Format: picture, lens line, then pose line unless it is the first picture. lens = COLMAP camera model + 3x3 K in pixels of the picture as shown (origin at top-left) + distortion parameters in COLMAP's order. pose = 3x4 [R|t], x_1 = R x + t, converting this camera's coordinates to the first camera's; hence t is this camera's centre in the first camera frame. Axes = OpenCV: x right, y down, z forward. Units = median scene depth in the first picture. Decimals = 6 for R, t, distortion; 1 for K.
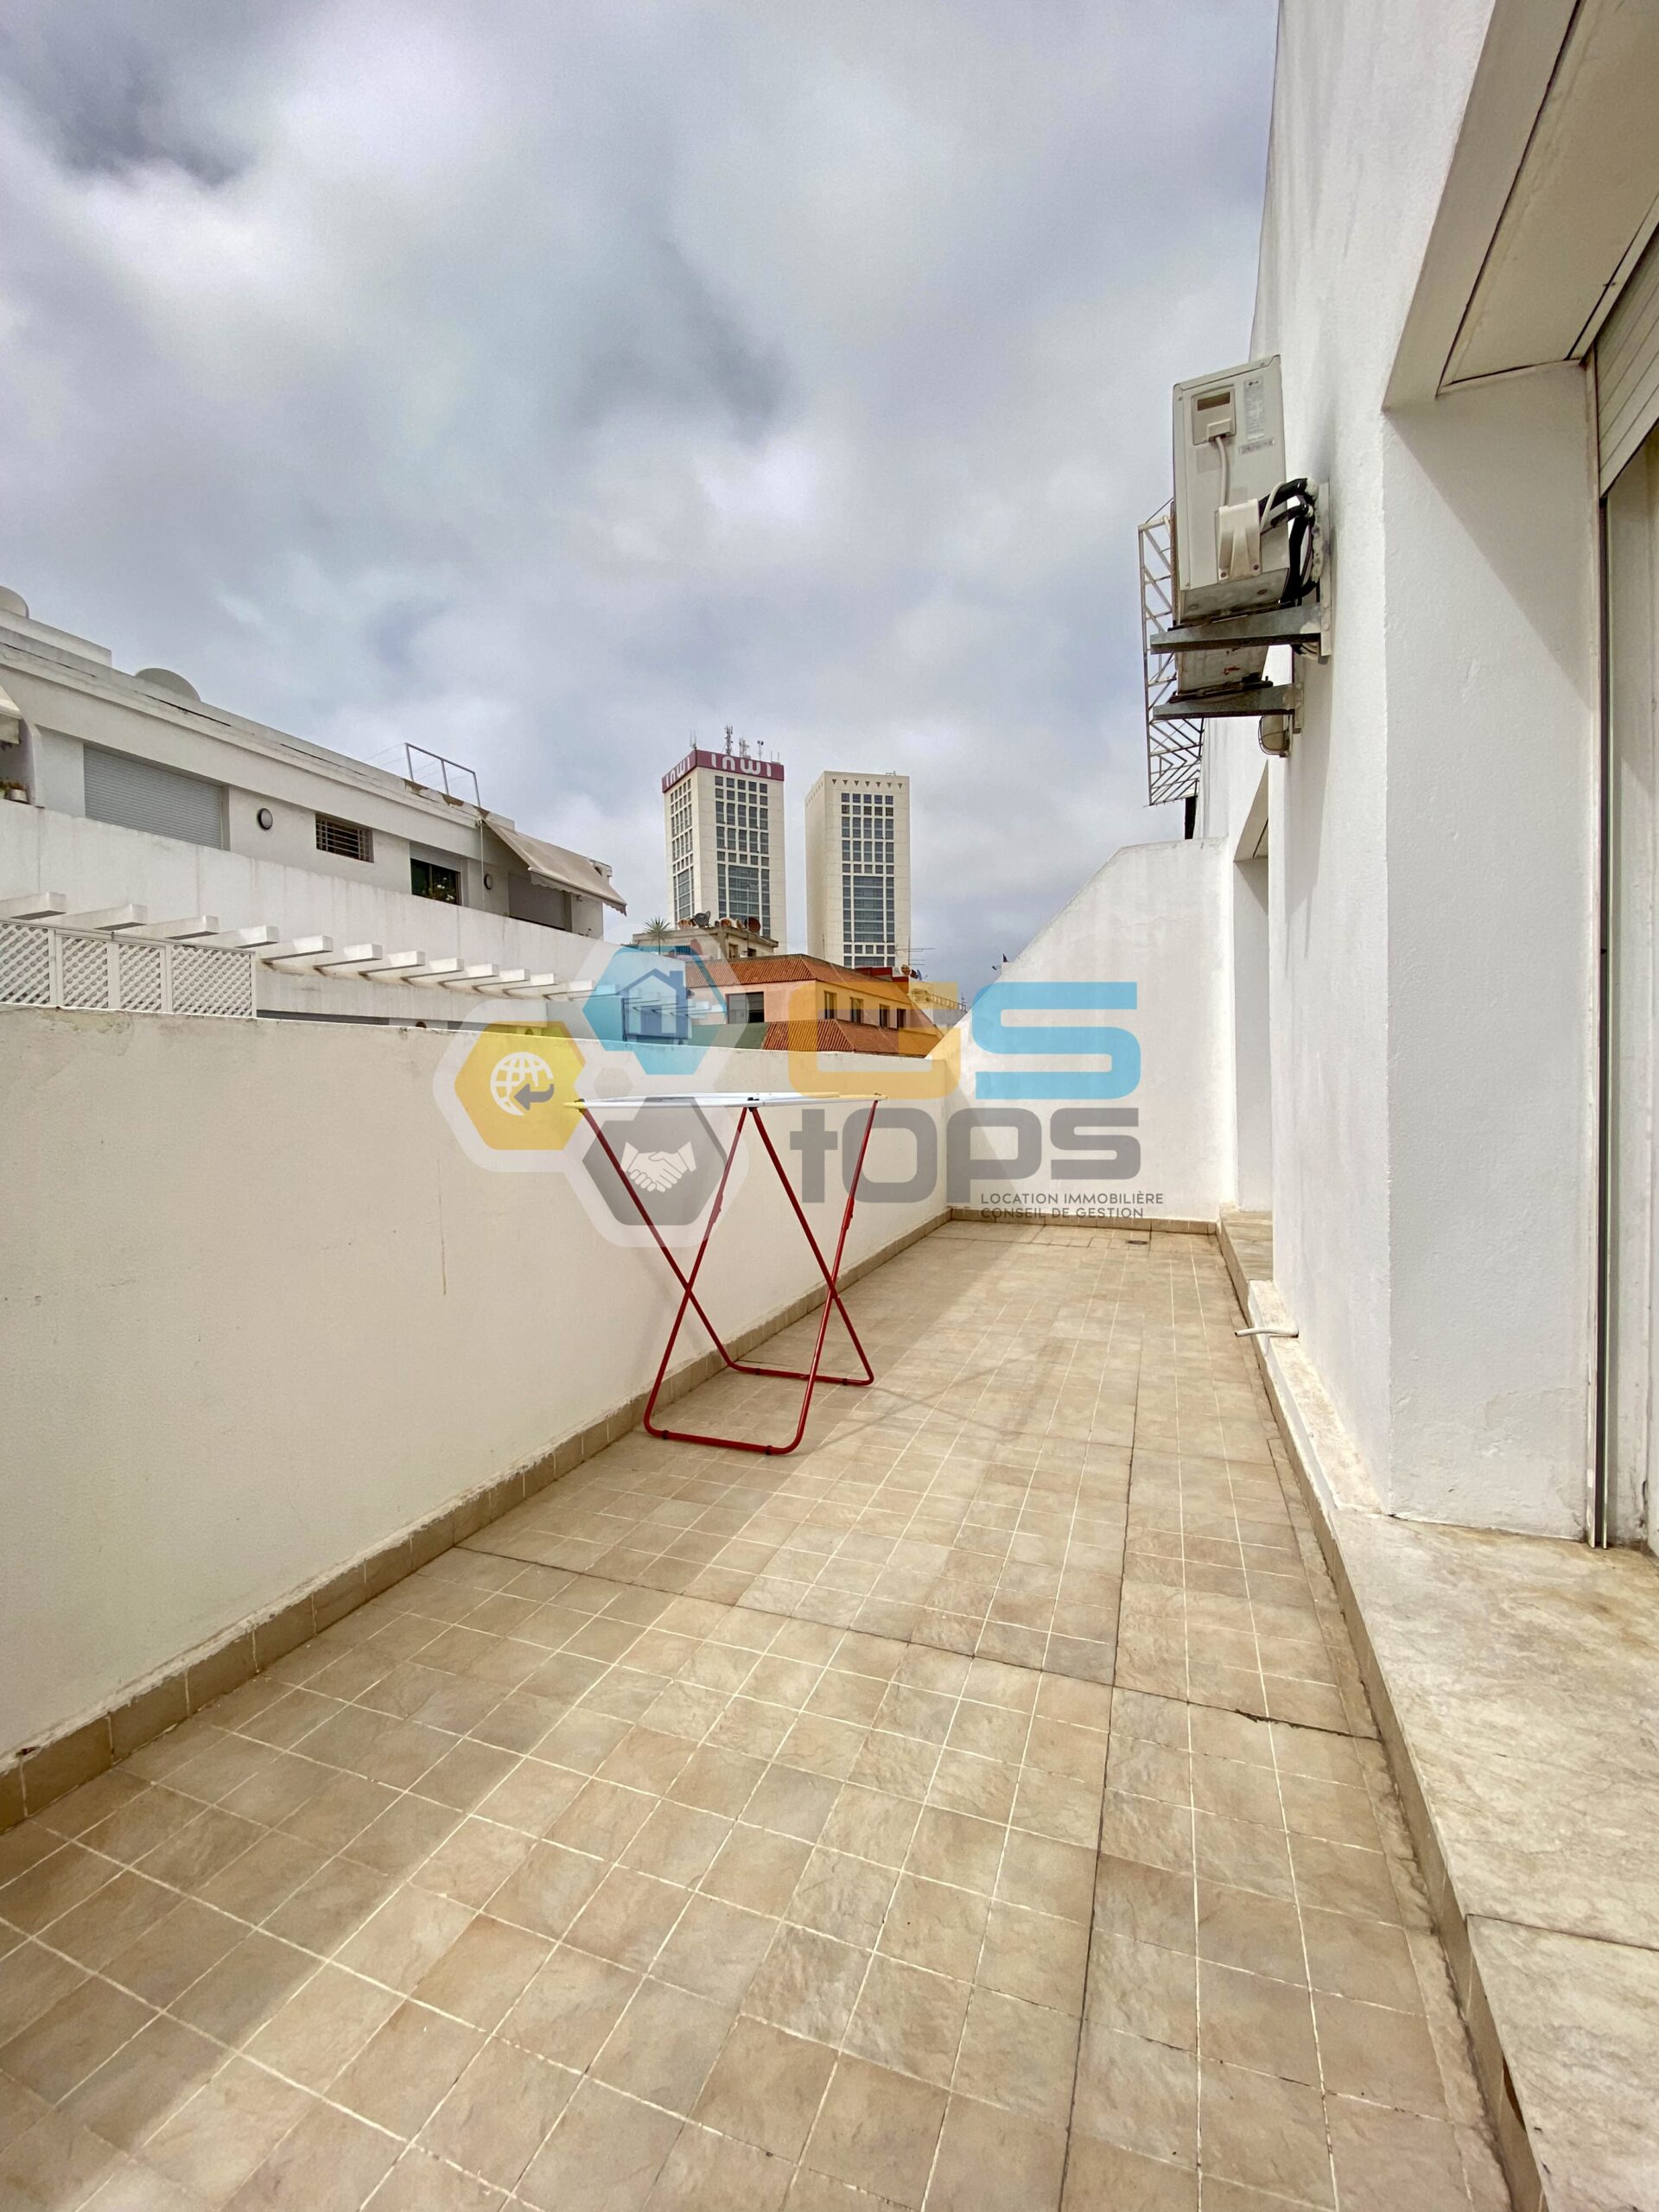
lens RADIAL K [[894.0, 0, 823.5], [0, 894.0, 1112.0], [0, 0, 1]] dist [0.016024, -0.017545]
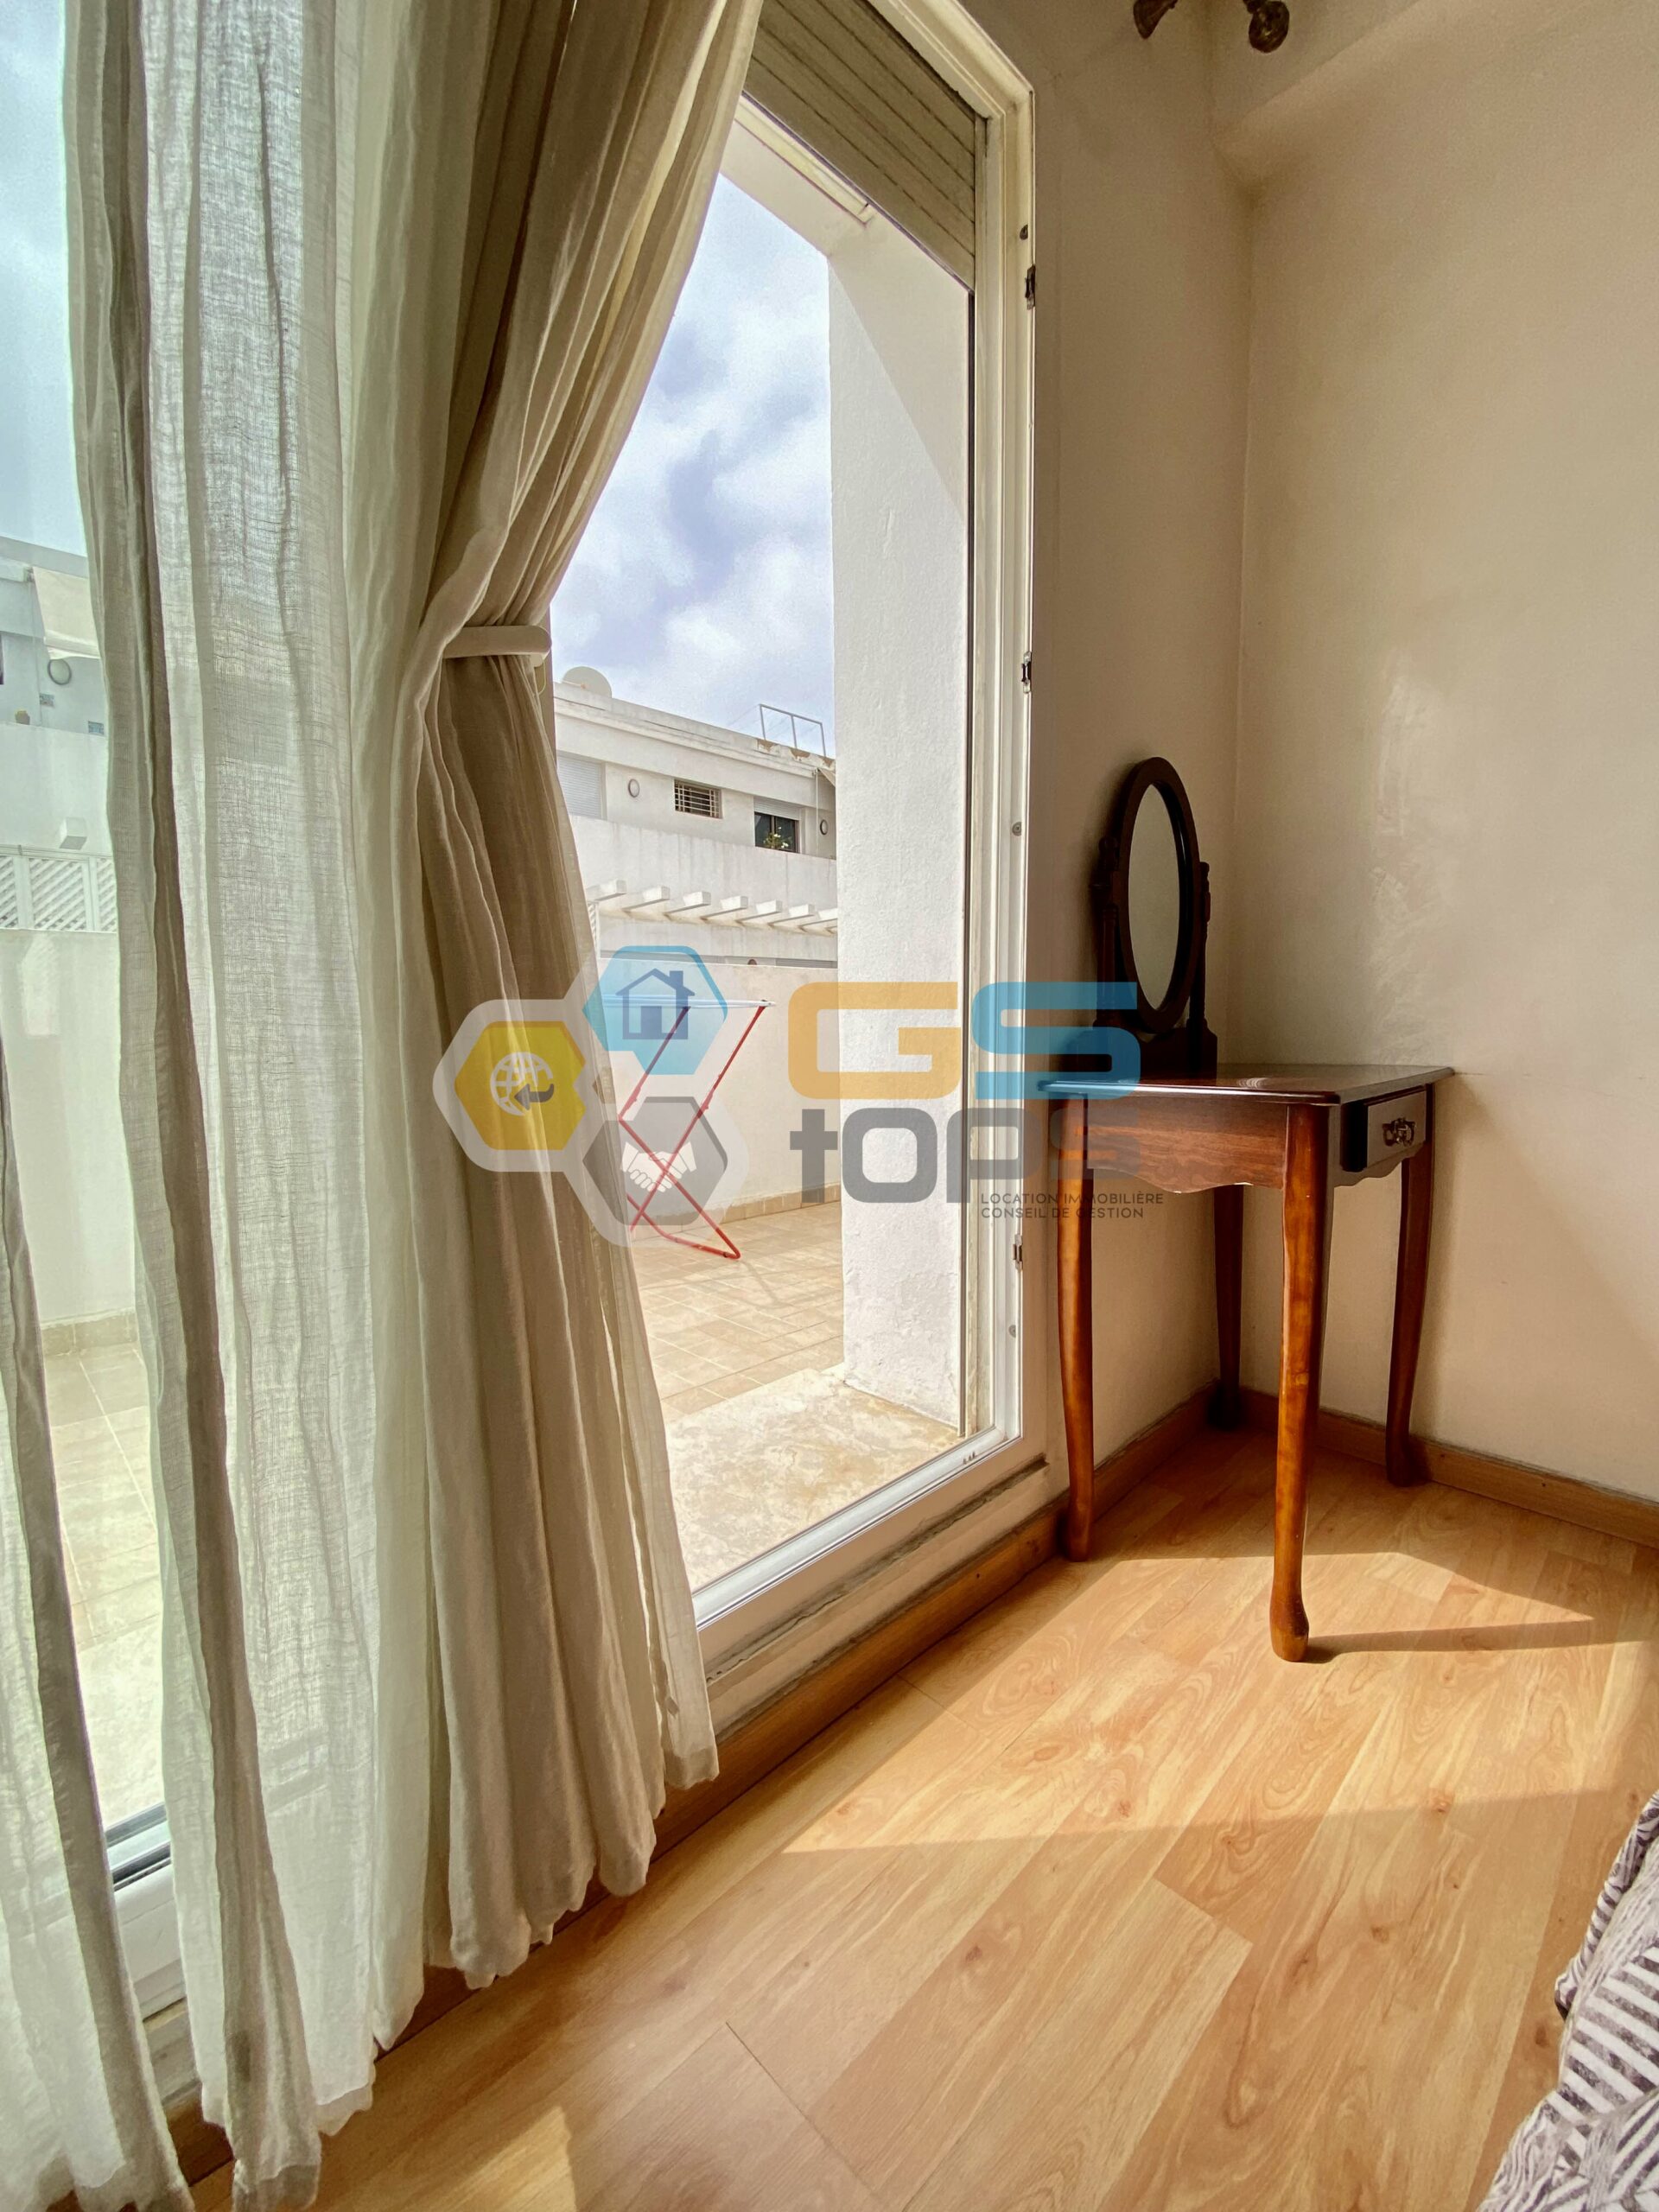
lens RADIAL K [[894.0, 0, 832.0], [0, 894.0, 1121.8], [0, 0, 1]] dist [0.016024, -0.017545]
pose [[0.906646, 0.056969, -0.418028, 0.728050], [-0.024902, 0.996340, 0.081773, 0.048036], [0.421156, -0.063730, 0.904746, 0.058296]]
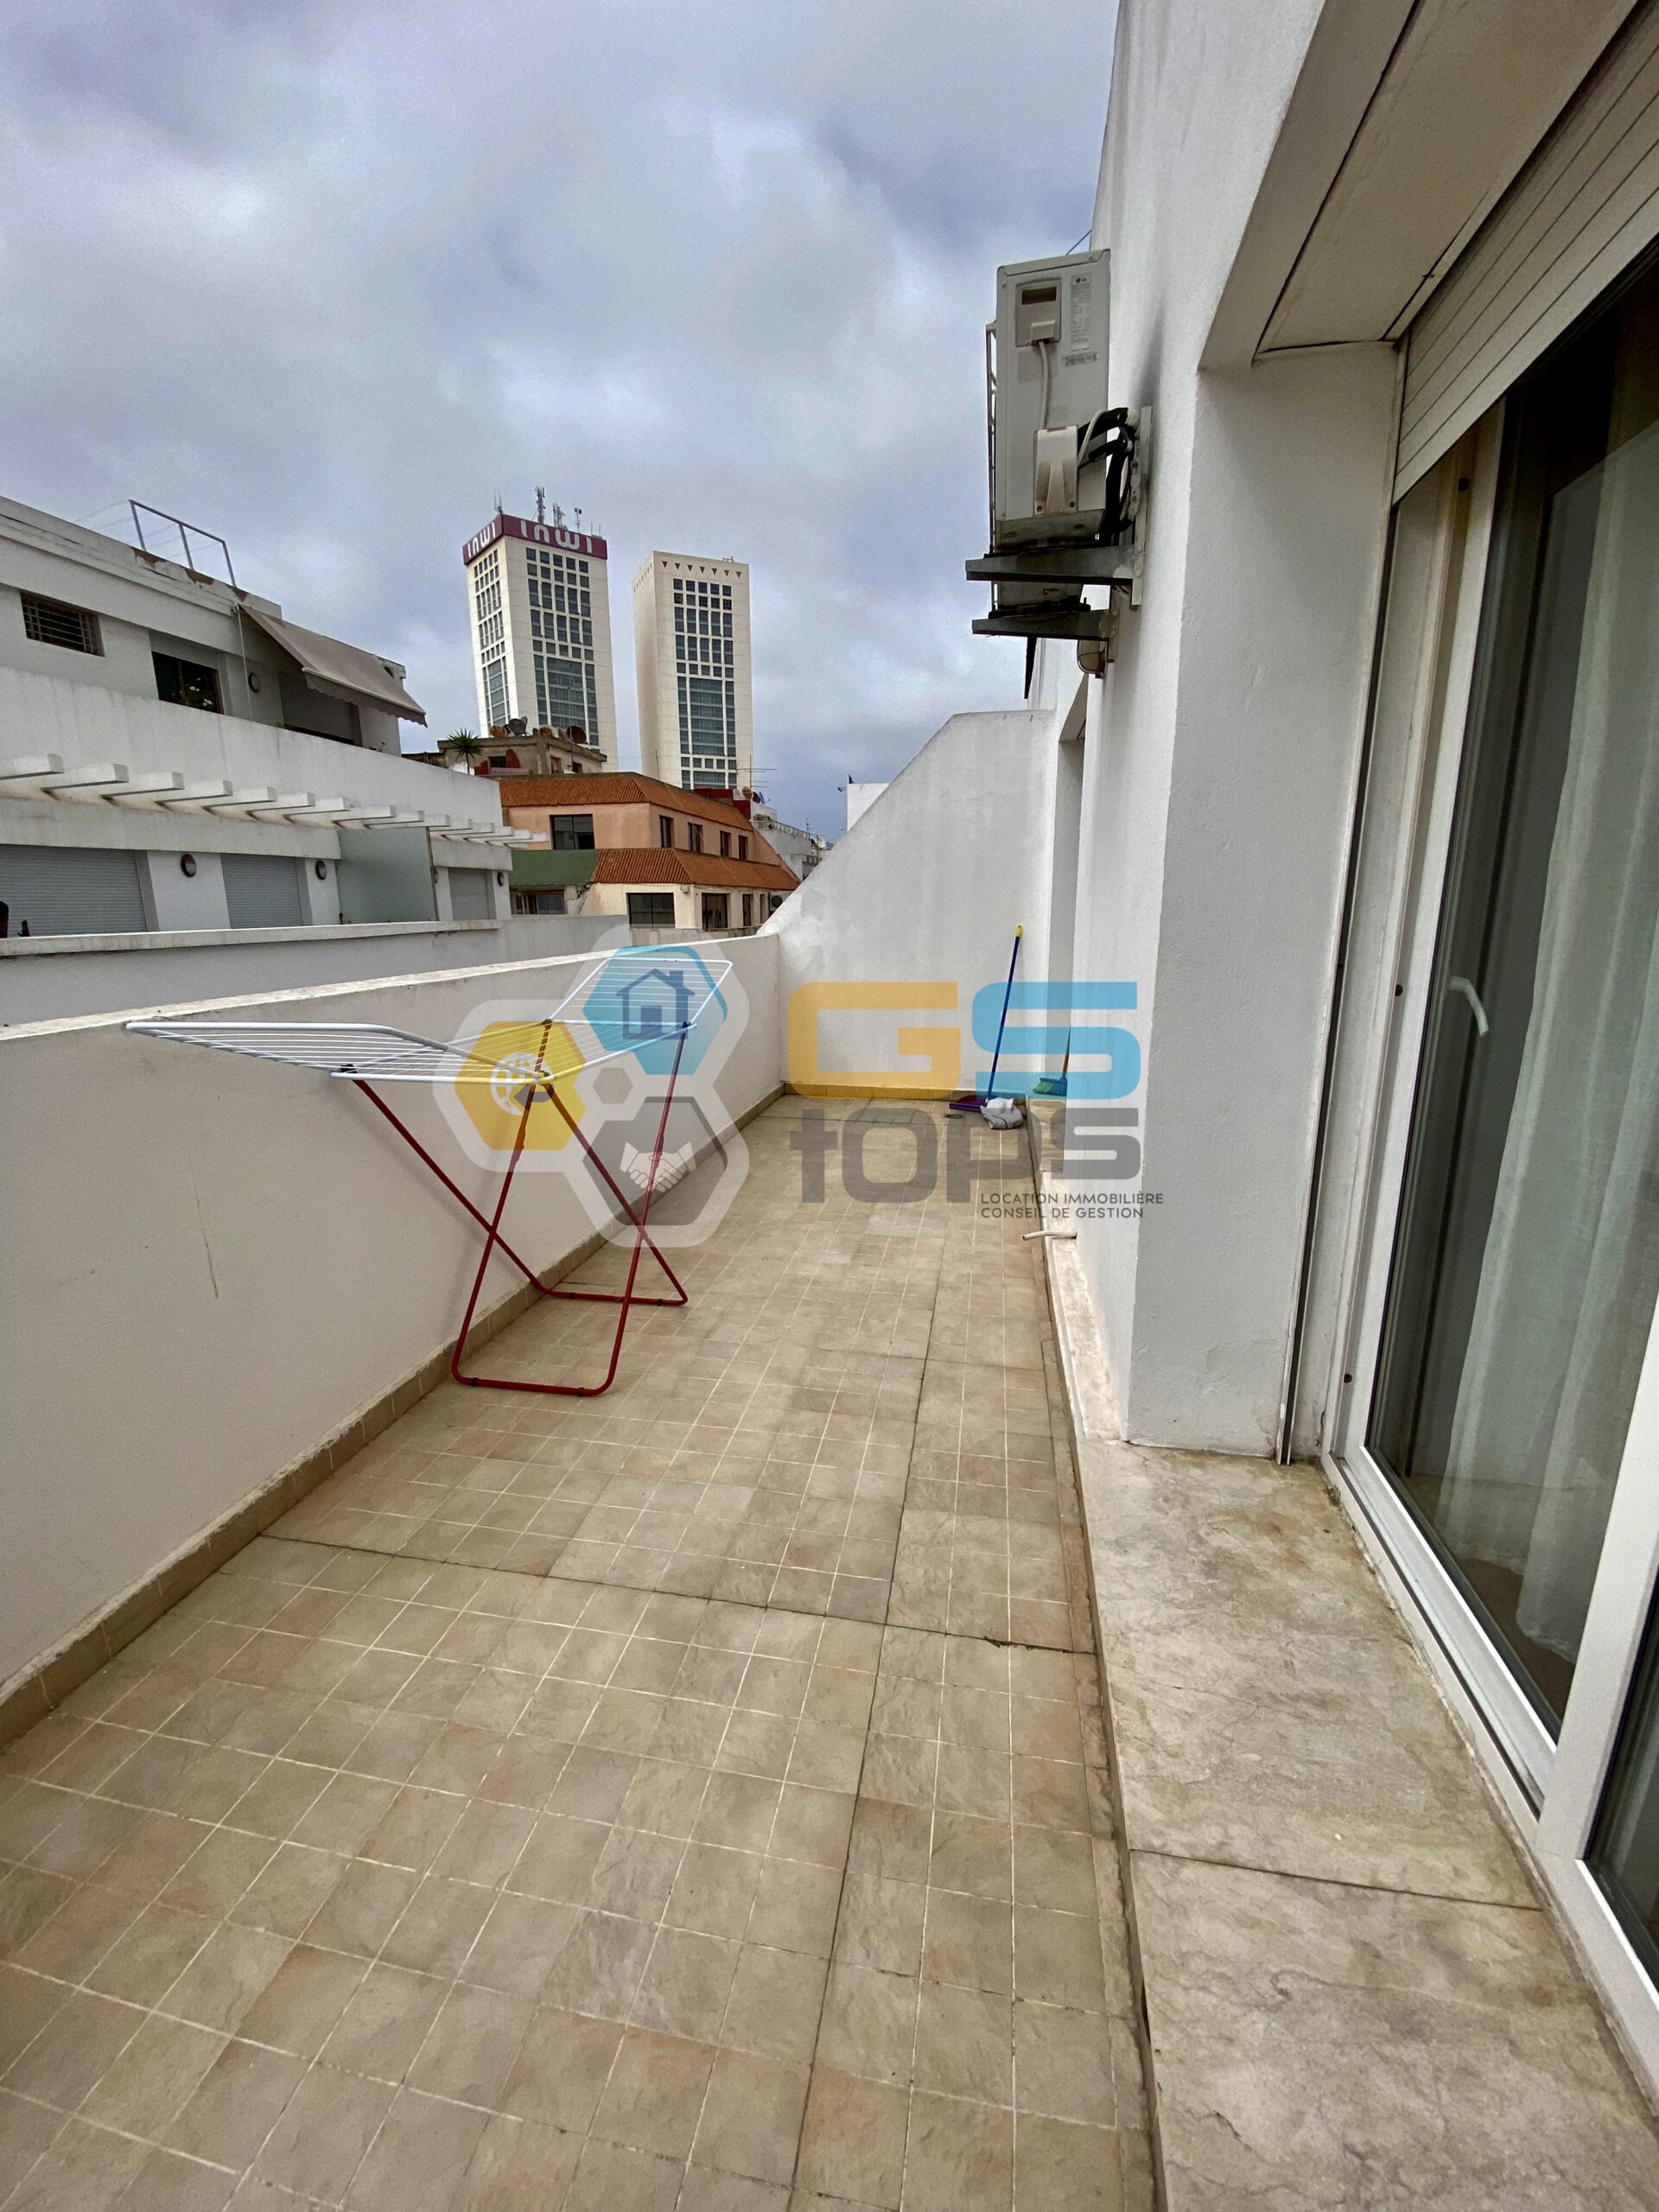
lens RADIAL K [[894.0, 0, 818.8], [0, 894.0, 1108.1], [0, 0, 1]] dist [0.016024, -0.017545]
pose [[0.985810, -0.026953, 0.165686, 0.039683], [-0.004418, 0.982518, 0.186116, -0.135219], [-0.167806, -0.184207, 0.968457, 0.012536]]
